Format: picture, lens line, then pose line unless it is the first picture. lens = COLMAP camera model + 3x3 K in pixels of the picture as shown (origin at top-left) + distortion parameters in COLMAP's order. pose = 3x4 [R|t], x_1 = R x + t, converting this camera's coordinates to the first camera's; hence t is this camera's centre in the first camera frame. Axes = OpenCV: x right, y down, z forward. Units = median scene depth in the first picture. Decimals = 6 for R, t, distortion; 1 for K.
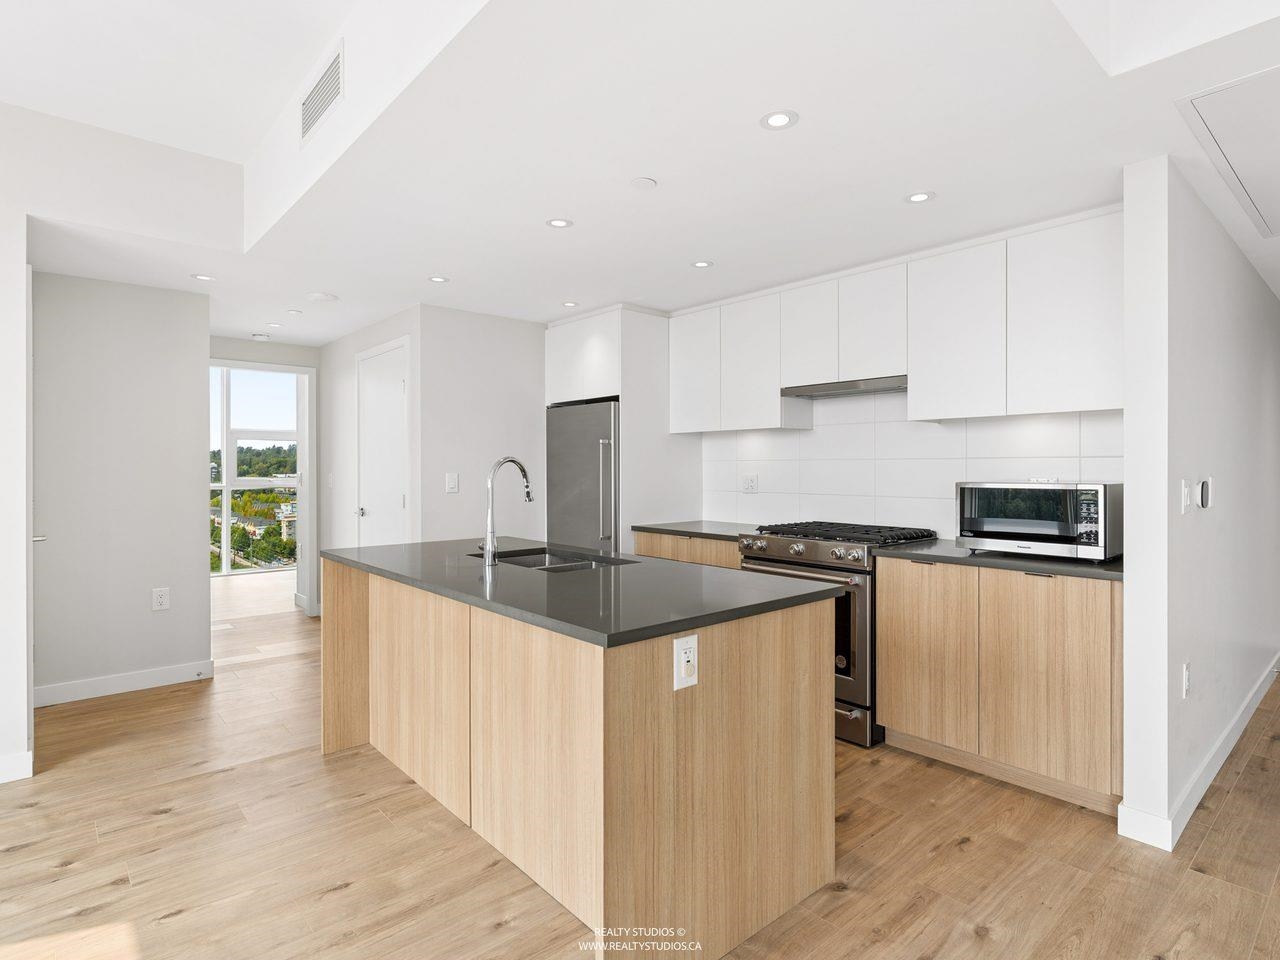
lens RADIAL K [[683.6, 0, 671.7], [0, 683.6, 475.0], [0, 0, 1]] dist [0.001596, -0.000474]
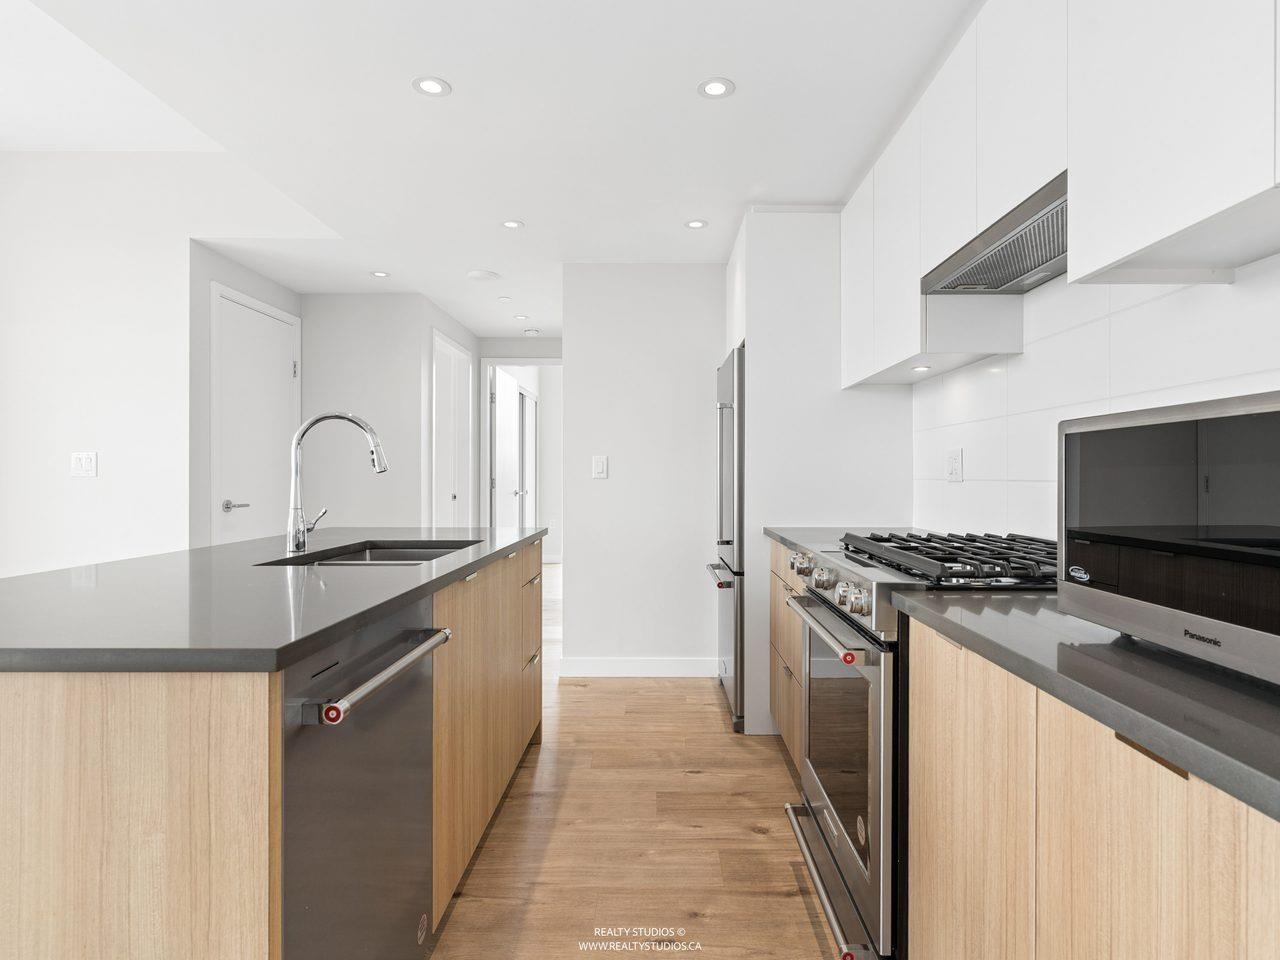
lens RADIAL K [[709.1, 0, 665.8], [0, 709.1, 478.1], [0, 0, 1]] dist [0.000127, -0.000300]
pose [[0.736827, 0.002990, -0.676075, 0.543329], [-0.007232, 0.999968, -0.003460, 0.044922], [0.676043, 0.007439, 0.736824, 0.644521]]
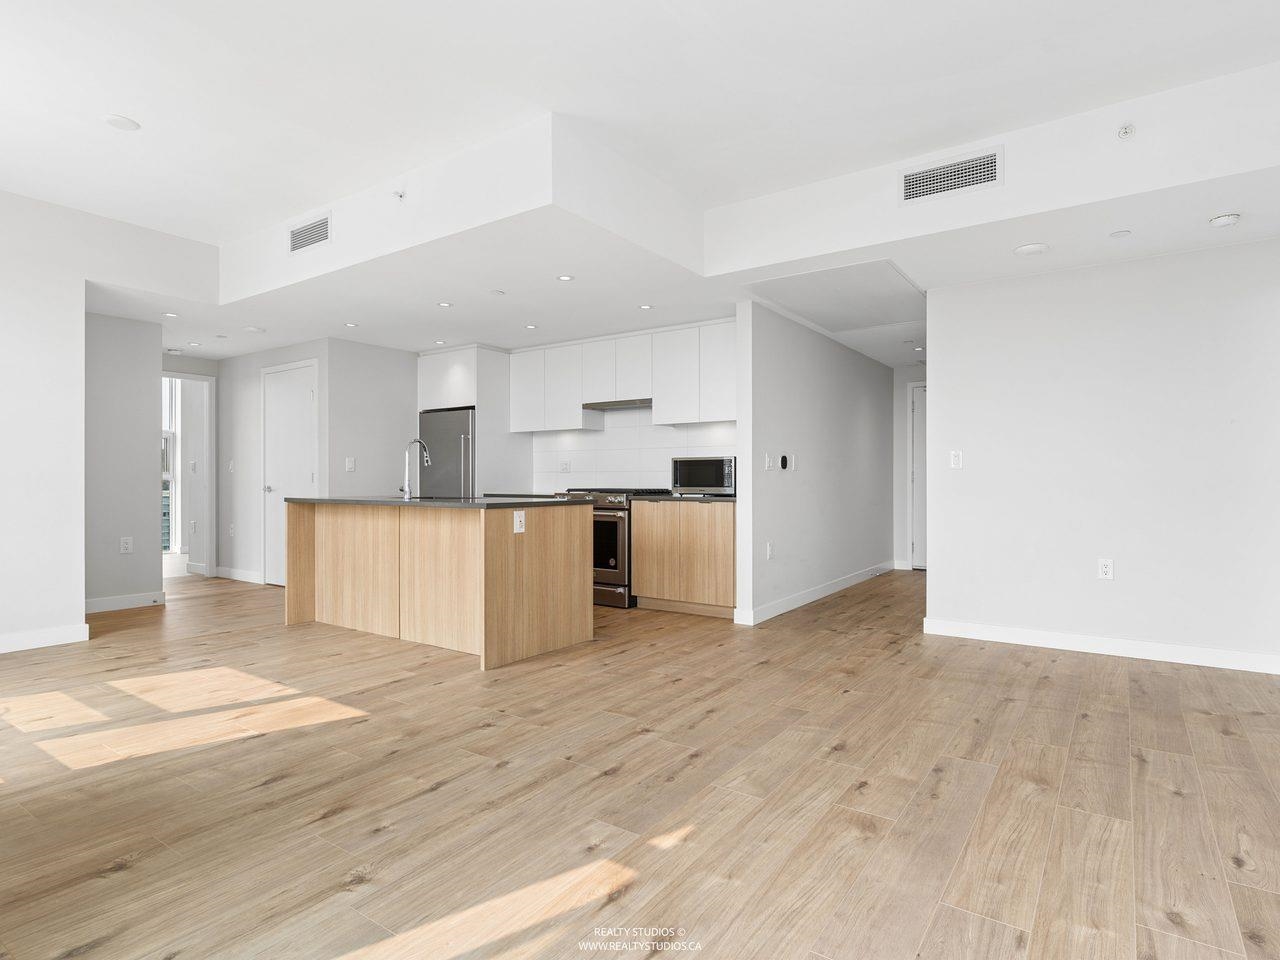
lens RADIAL K [[675.1, 0, 678.7], [0, 675.1, 484.0], [0, 0, 1]] dist [0.001102, -0.000112]
pose [[0.970056, -0.001110, 0.242880, -0.006646], [0.002480, 0.999983, -0.005338, 0.096657], [-0.242870, 0.005781, 0.970042, -0.815624]]
